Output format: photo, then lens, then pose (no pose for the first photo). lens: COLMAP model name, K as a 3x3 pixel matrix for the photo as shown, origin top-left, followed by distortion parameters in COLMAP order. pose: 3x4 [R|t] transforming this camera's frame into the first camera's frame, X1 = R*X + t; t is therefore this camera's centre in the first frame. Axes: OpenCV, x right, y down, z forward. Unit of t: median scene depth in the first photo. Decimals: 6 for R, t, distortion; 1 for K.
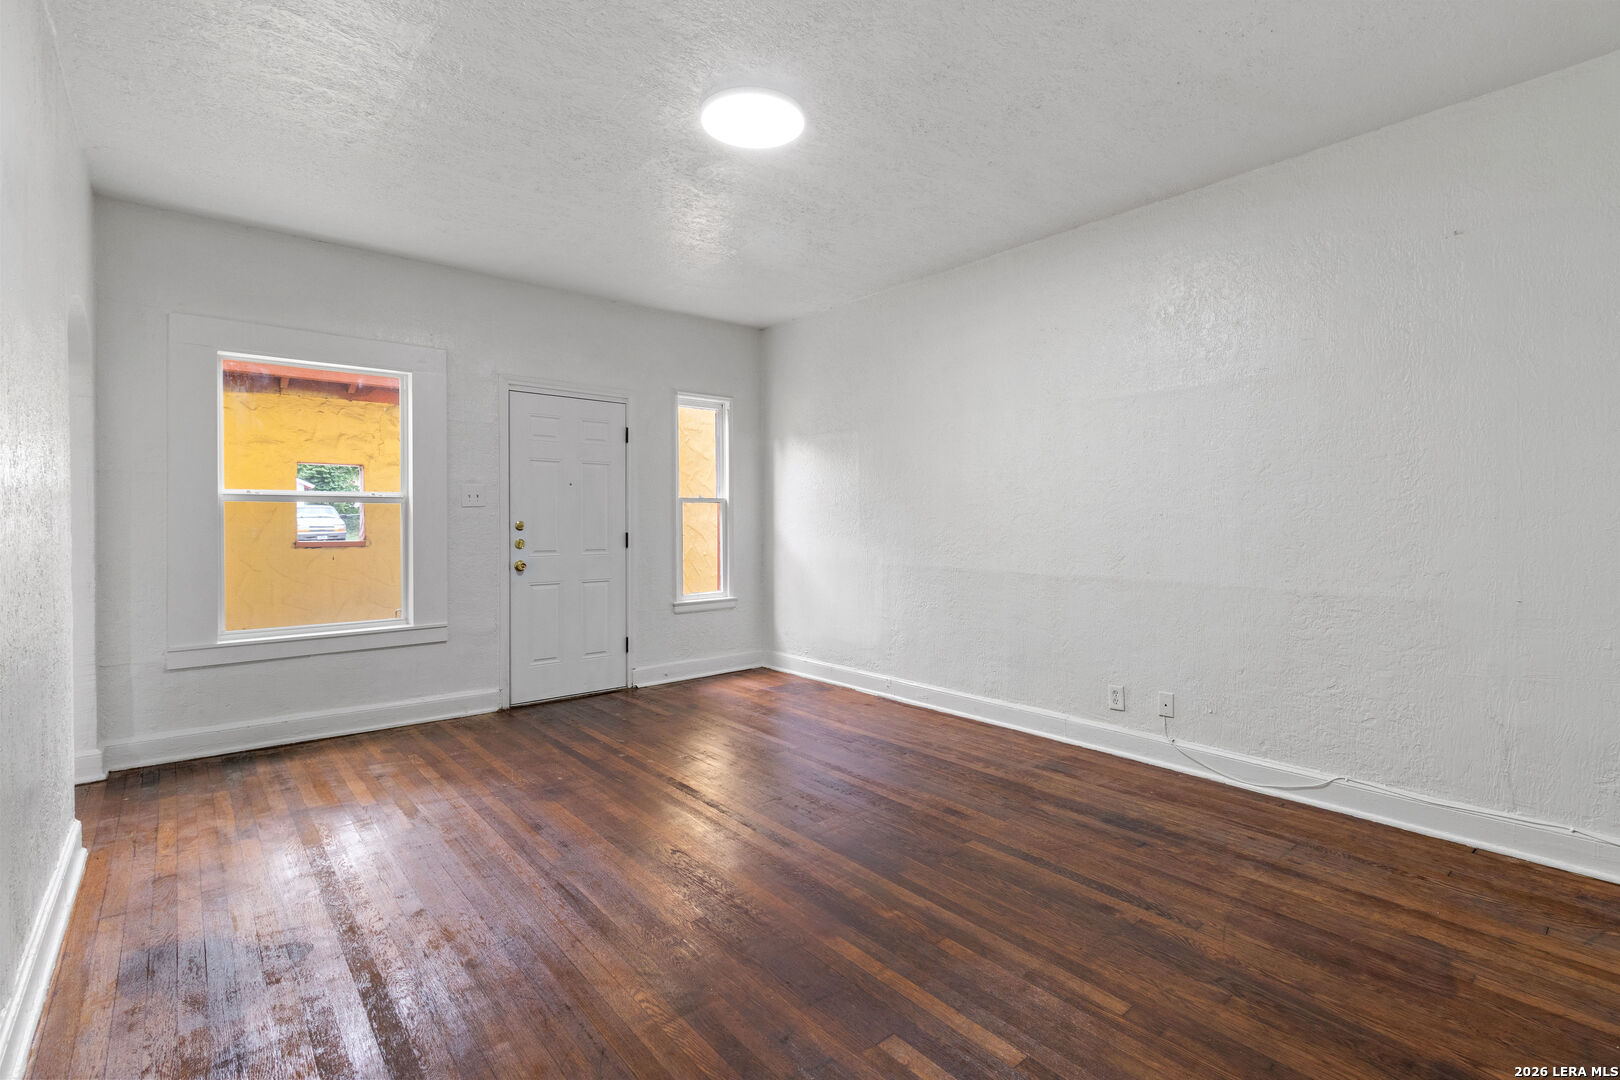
lens RADIAL K [[738.9, 0, 815.7], [0, 738.9, 523.9], [0, 0, 1]] dist [0.000861, 0.000216]
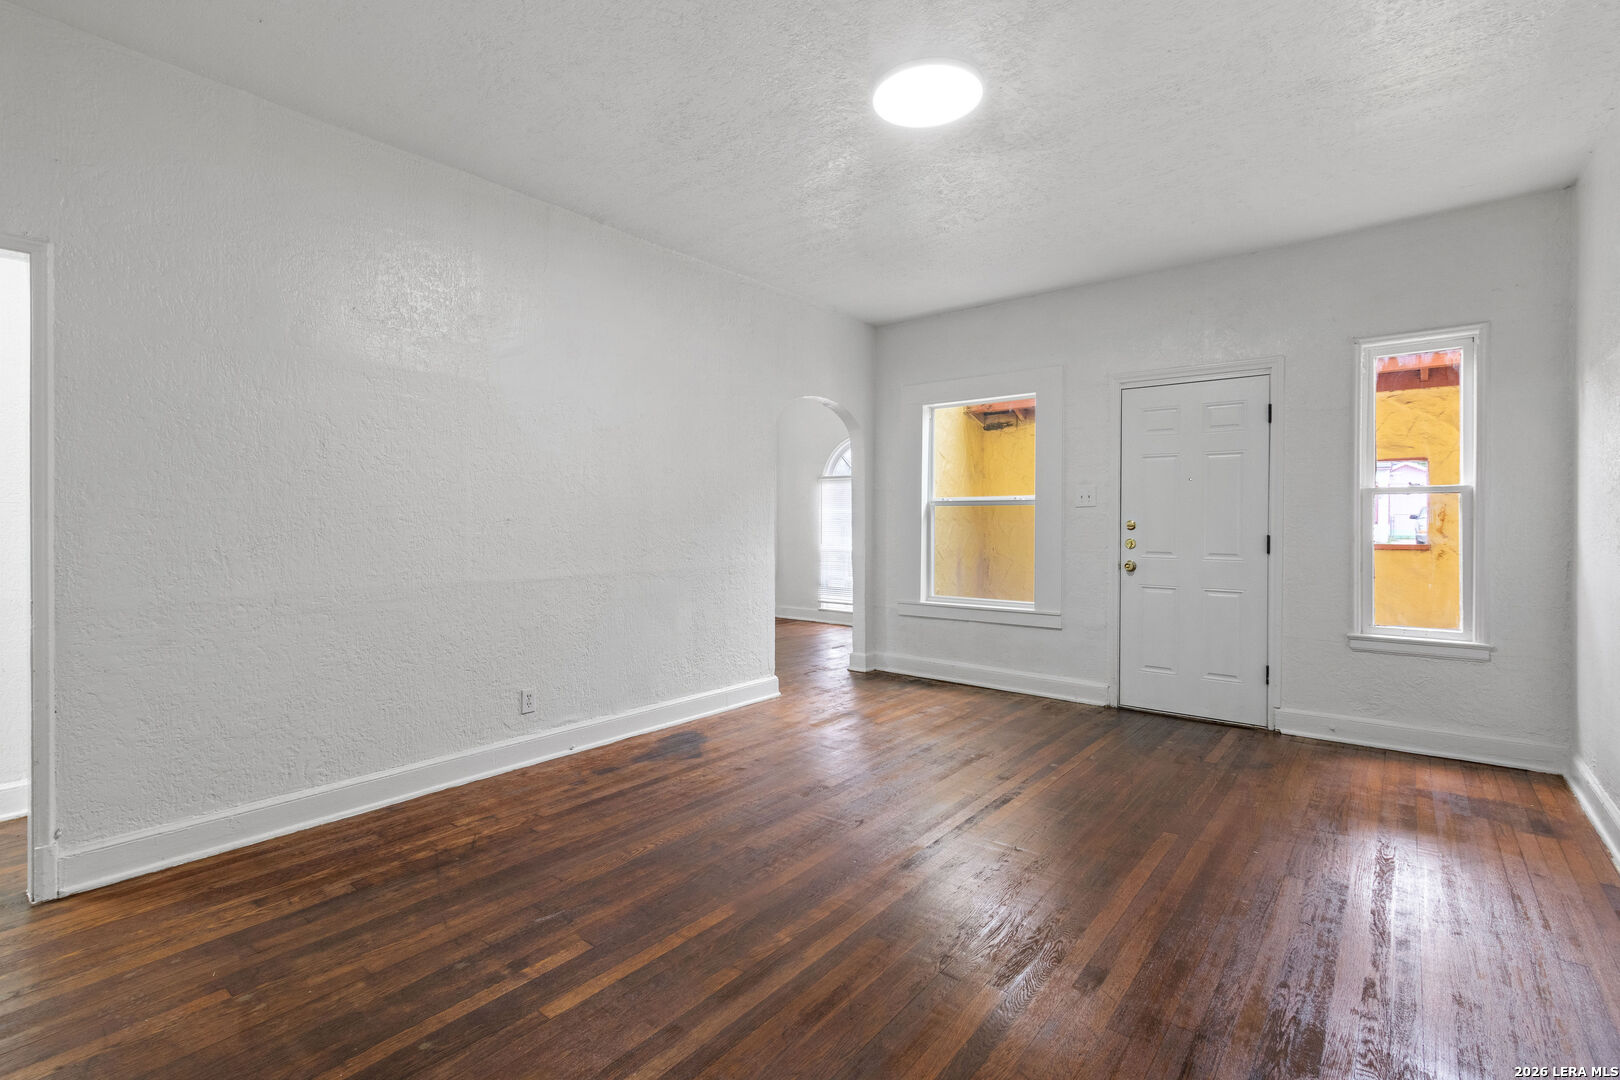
lens RADIAL K [[738.9, 0, 815.7], [0, 738.9, 523.9], [0, 0, 1]] dist [0.000861, 0.000216]
pose [[0.185115, 0.005437, -0.982702, 0.615160], [-0.005200, 0.999976, 0.004553, -0.002134], [0.982703, 0.004267, 0.185139, 0.513949]]
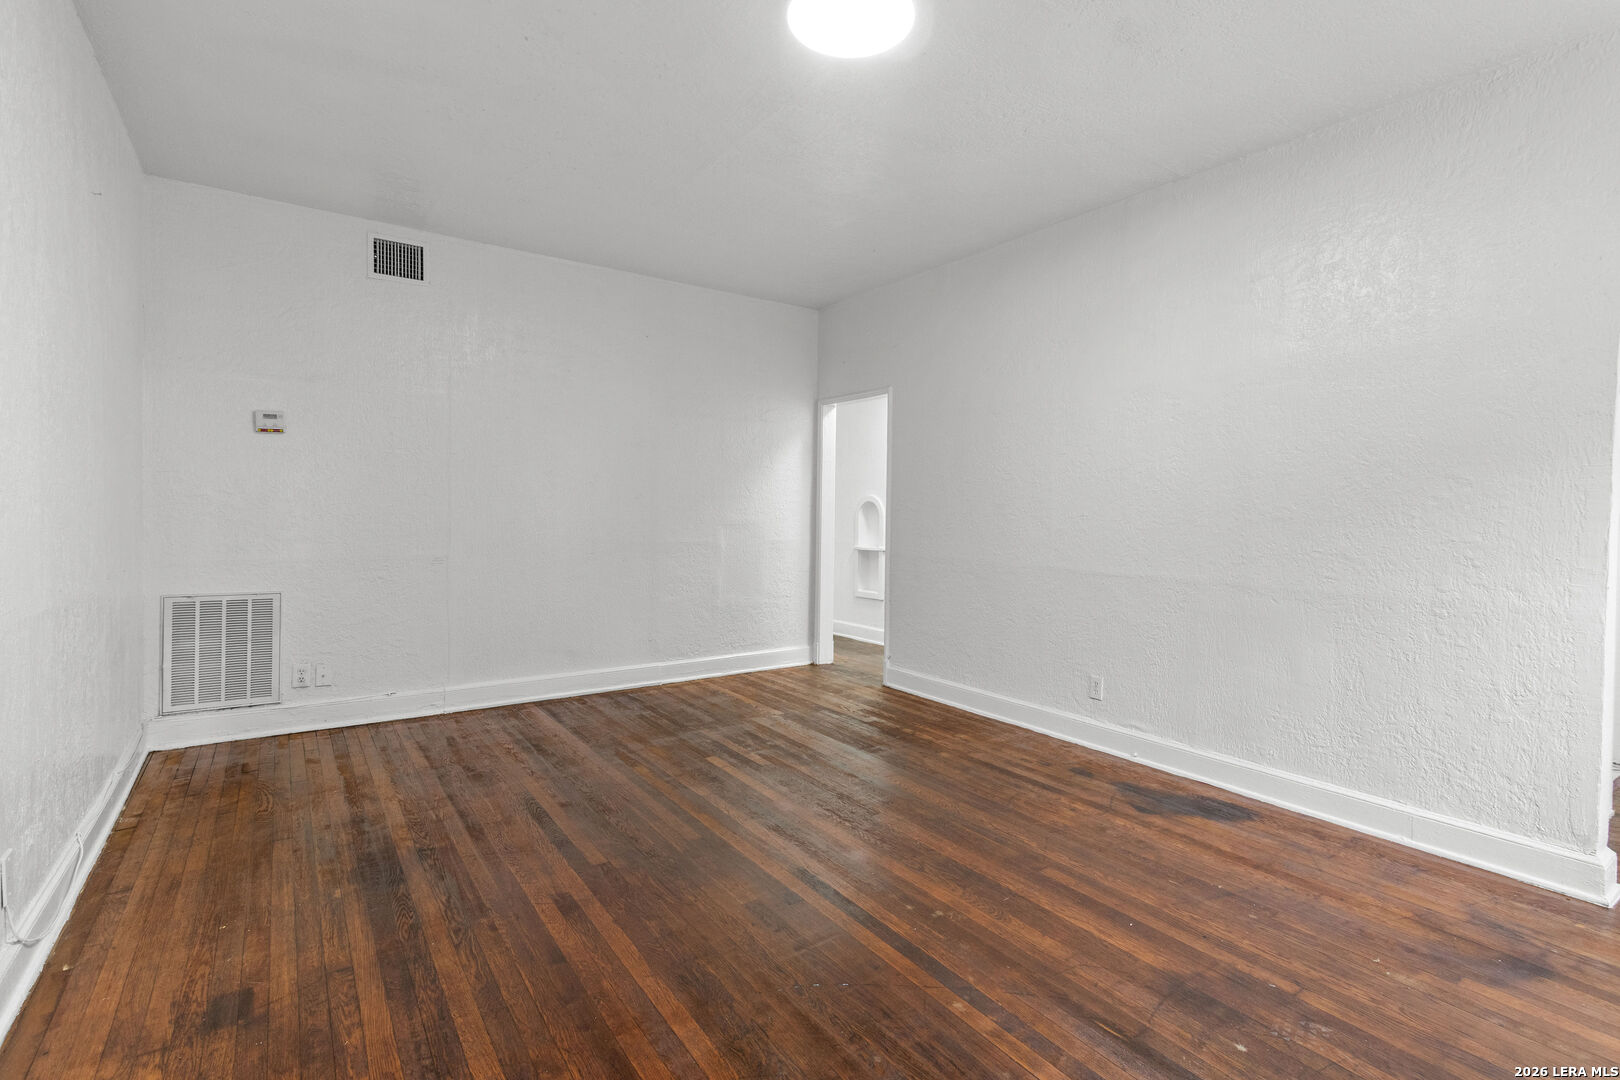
lens RADIAL K [[747.9, 0, 810.0], [0, 747.9, 540.0], [0, 0, 1]] dist [-0.001831, -0.000215]
pose [[-0.995240, -0.018498, 0.095687, -0.093660], [-0.014174, 0.998856, 0.045677, -0.008365], [-0.096423, 0.044103, -0.994363, 1.358505]]
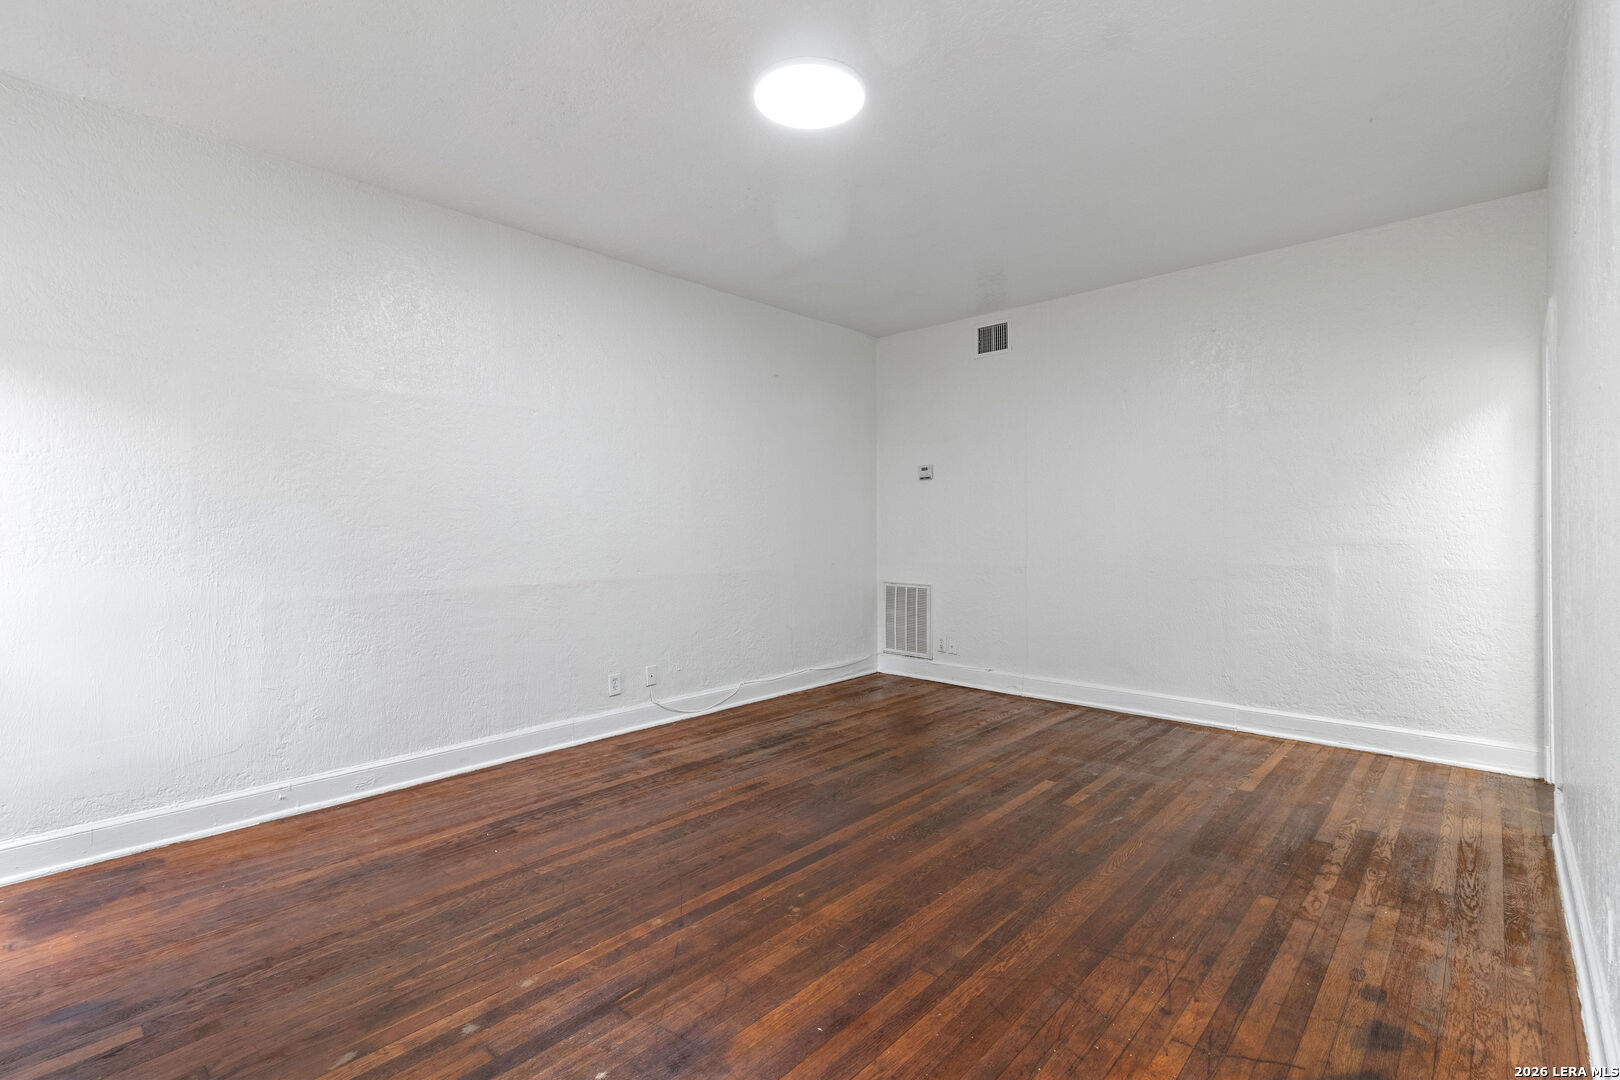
lens RADIAL K [[738.9, 0, 815.7], [0, 738.9, 523.9], [0, 0, 1]] dist [0.000861, 0.000216]
pose [[-0.121115, 0.002195, 0.992636, -0.752311], [0.010651, 0.999943, -0.000912, -0.005990], [-0.992581, 0.010462, -0.121132, 0.828941]]
